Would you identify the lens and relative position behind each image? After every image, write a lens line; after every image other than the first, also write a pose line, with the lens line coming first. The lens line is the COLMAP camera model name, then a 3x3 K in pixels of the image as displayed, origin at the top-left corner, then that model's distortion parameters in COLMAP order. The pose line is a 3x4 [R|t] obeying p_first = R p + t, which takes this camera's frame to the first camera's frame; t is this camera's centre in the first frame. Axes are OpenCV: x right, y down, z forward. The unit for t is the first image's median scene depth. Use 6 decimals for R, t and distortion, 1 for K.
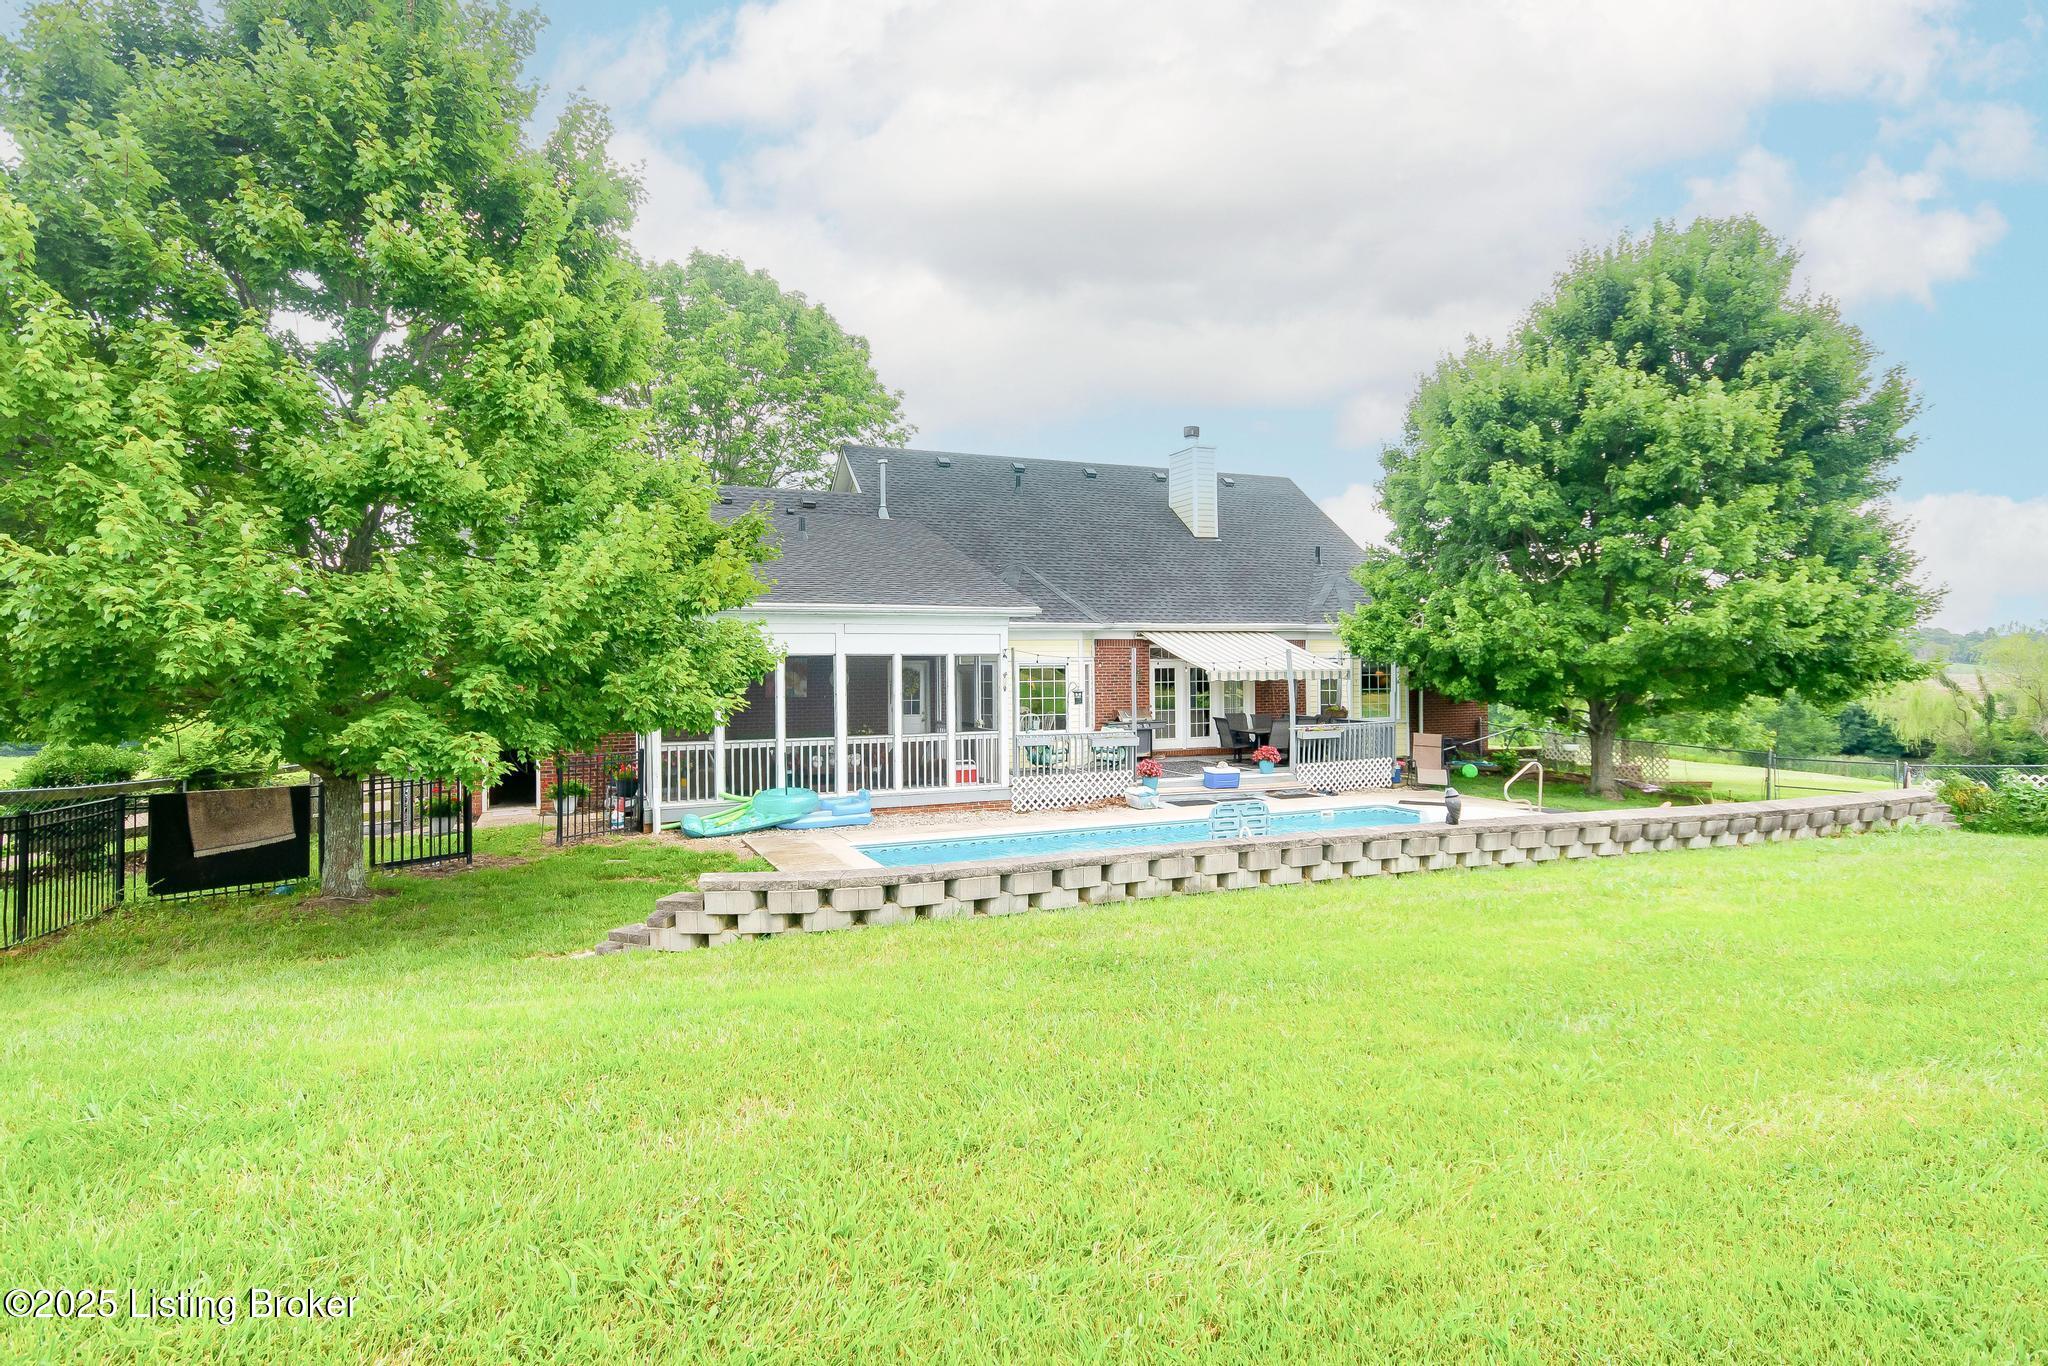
lens RADIAL K [[1055.6, 0, 1024.0], [0, 1055.6, 671.5], [0, 0, 1]] dist [0.001620, 0.000468]
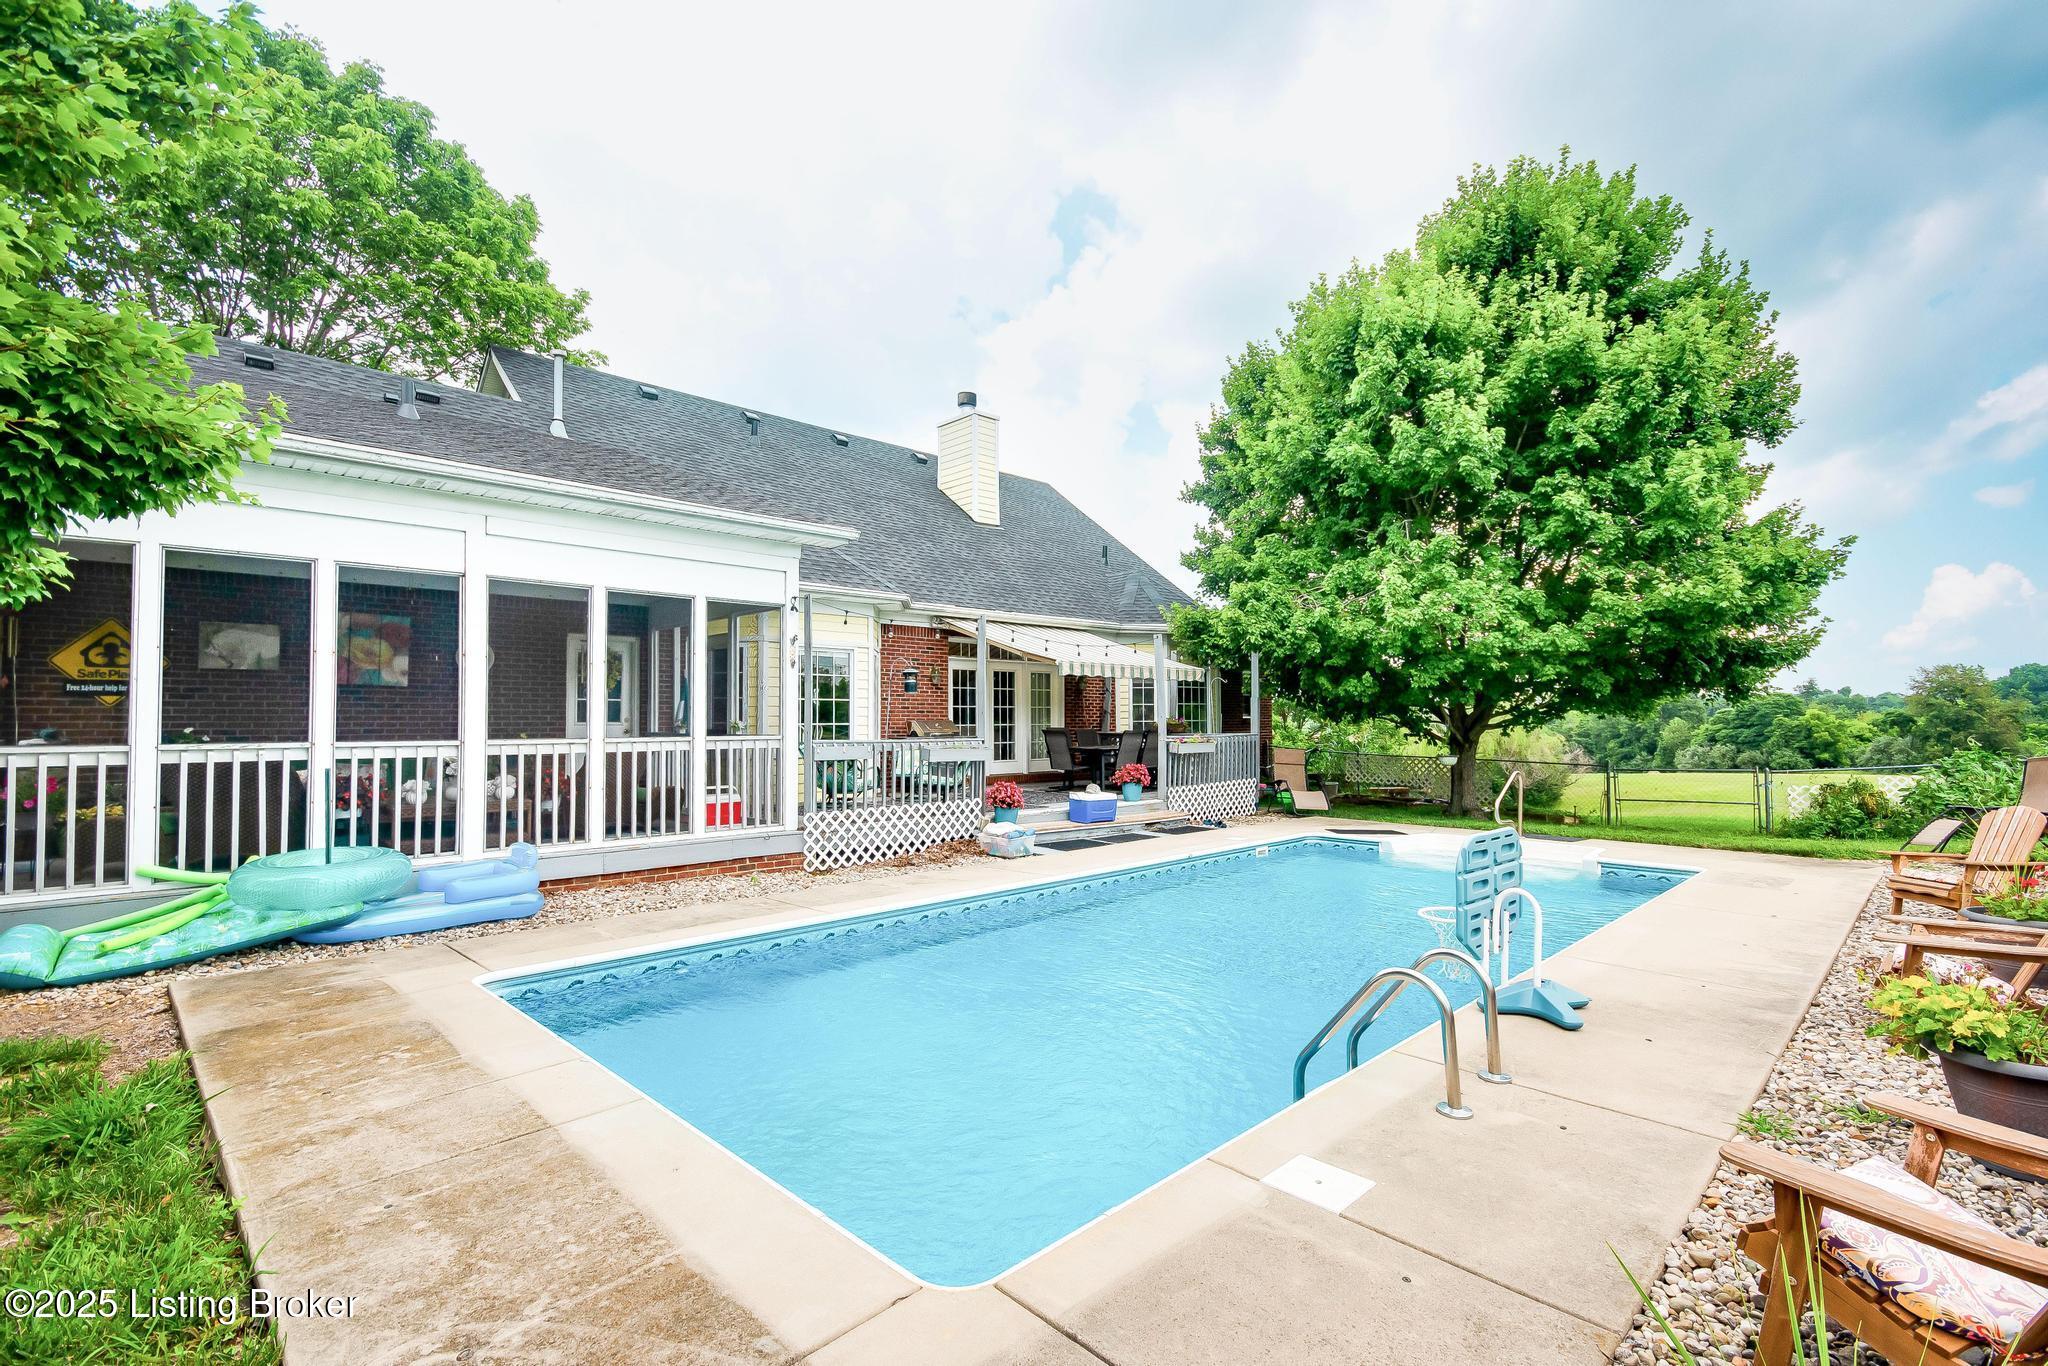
lens RADIAL K [[927.0, 0, 1026.9], [0, 927.0, 702.5], [0, 0, 1]] dist [0.004588, 0.000443]
pose [[0.938259, 0.010602, 0.345771, -0.076156], [-0.000221, 0.999548, -0.030050, 0.054613], [-0.345933, 0.028118, 0.937838, 0.476986]]
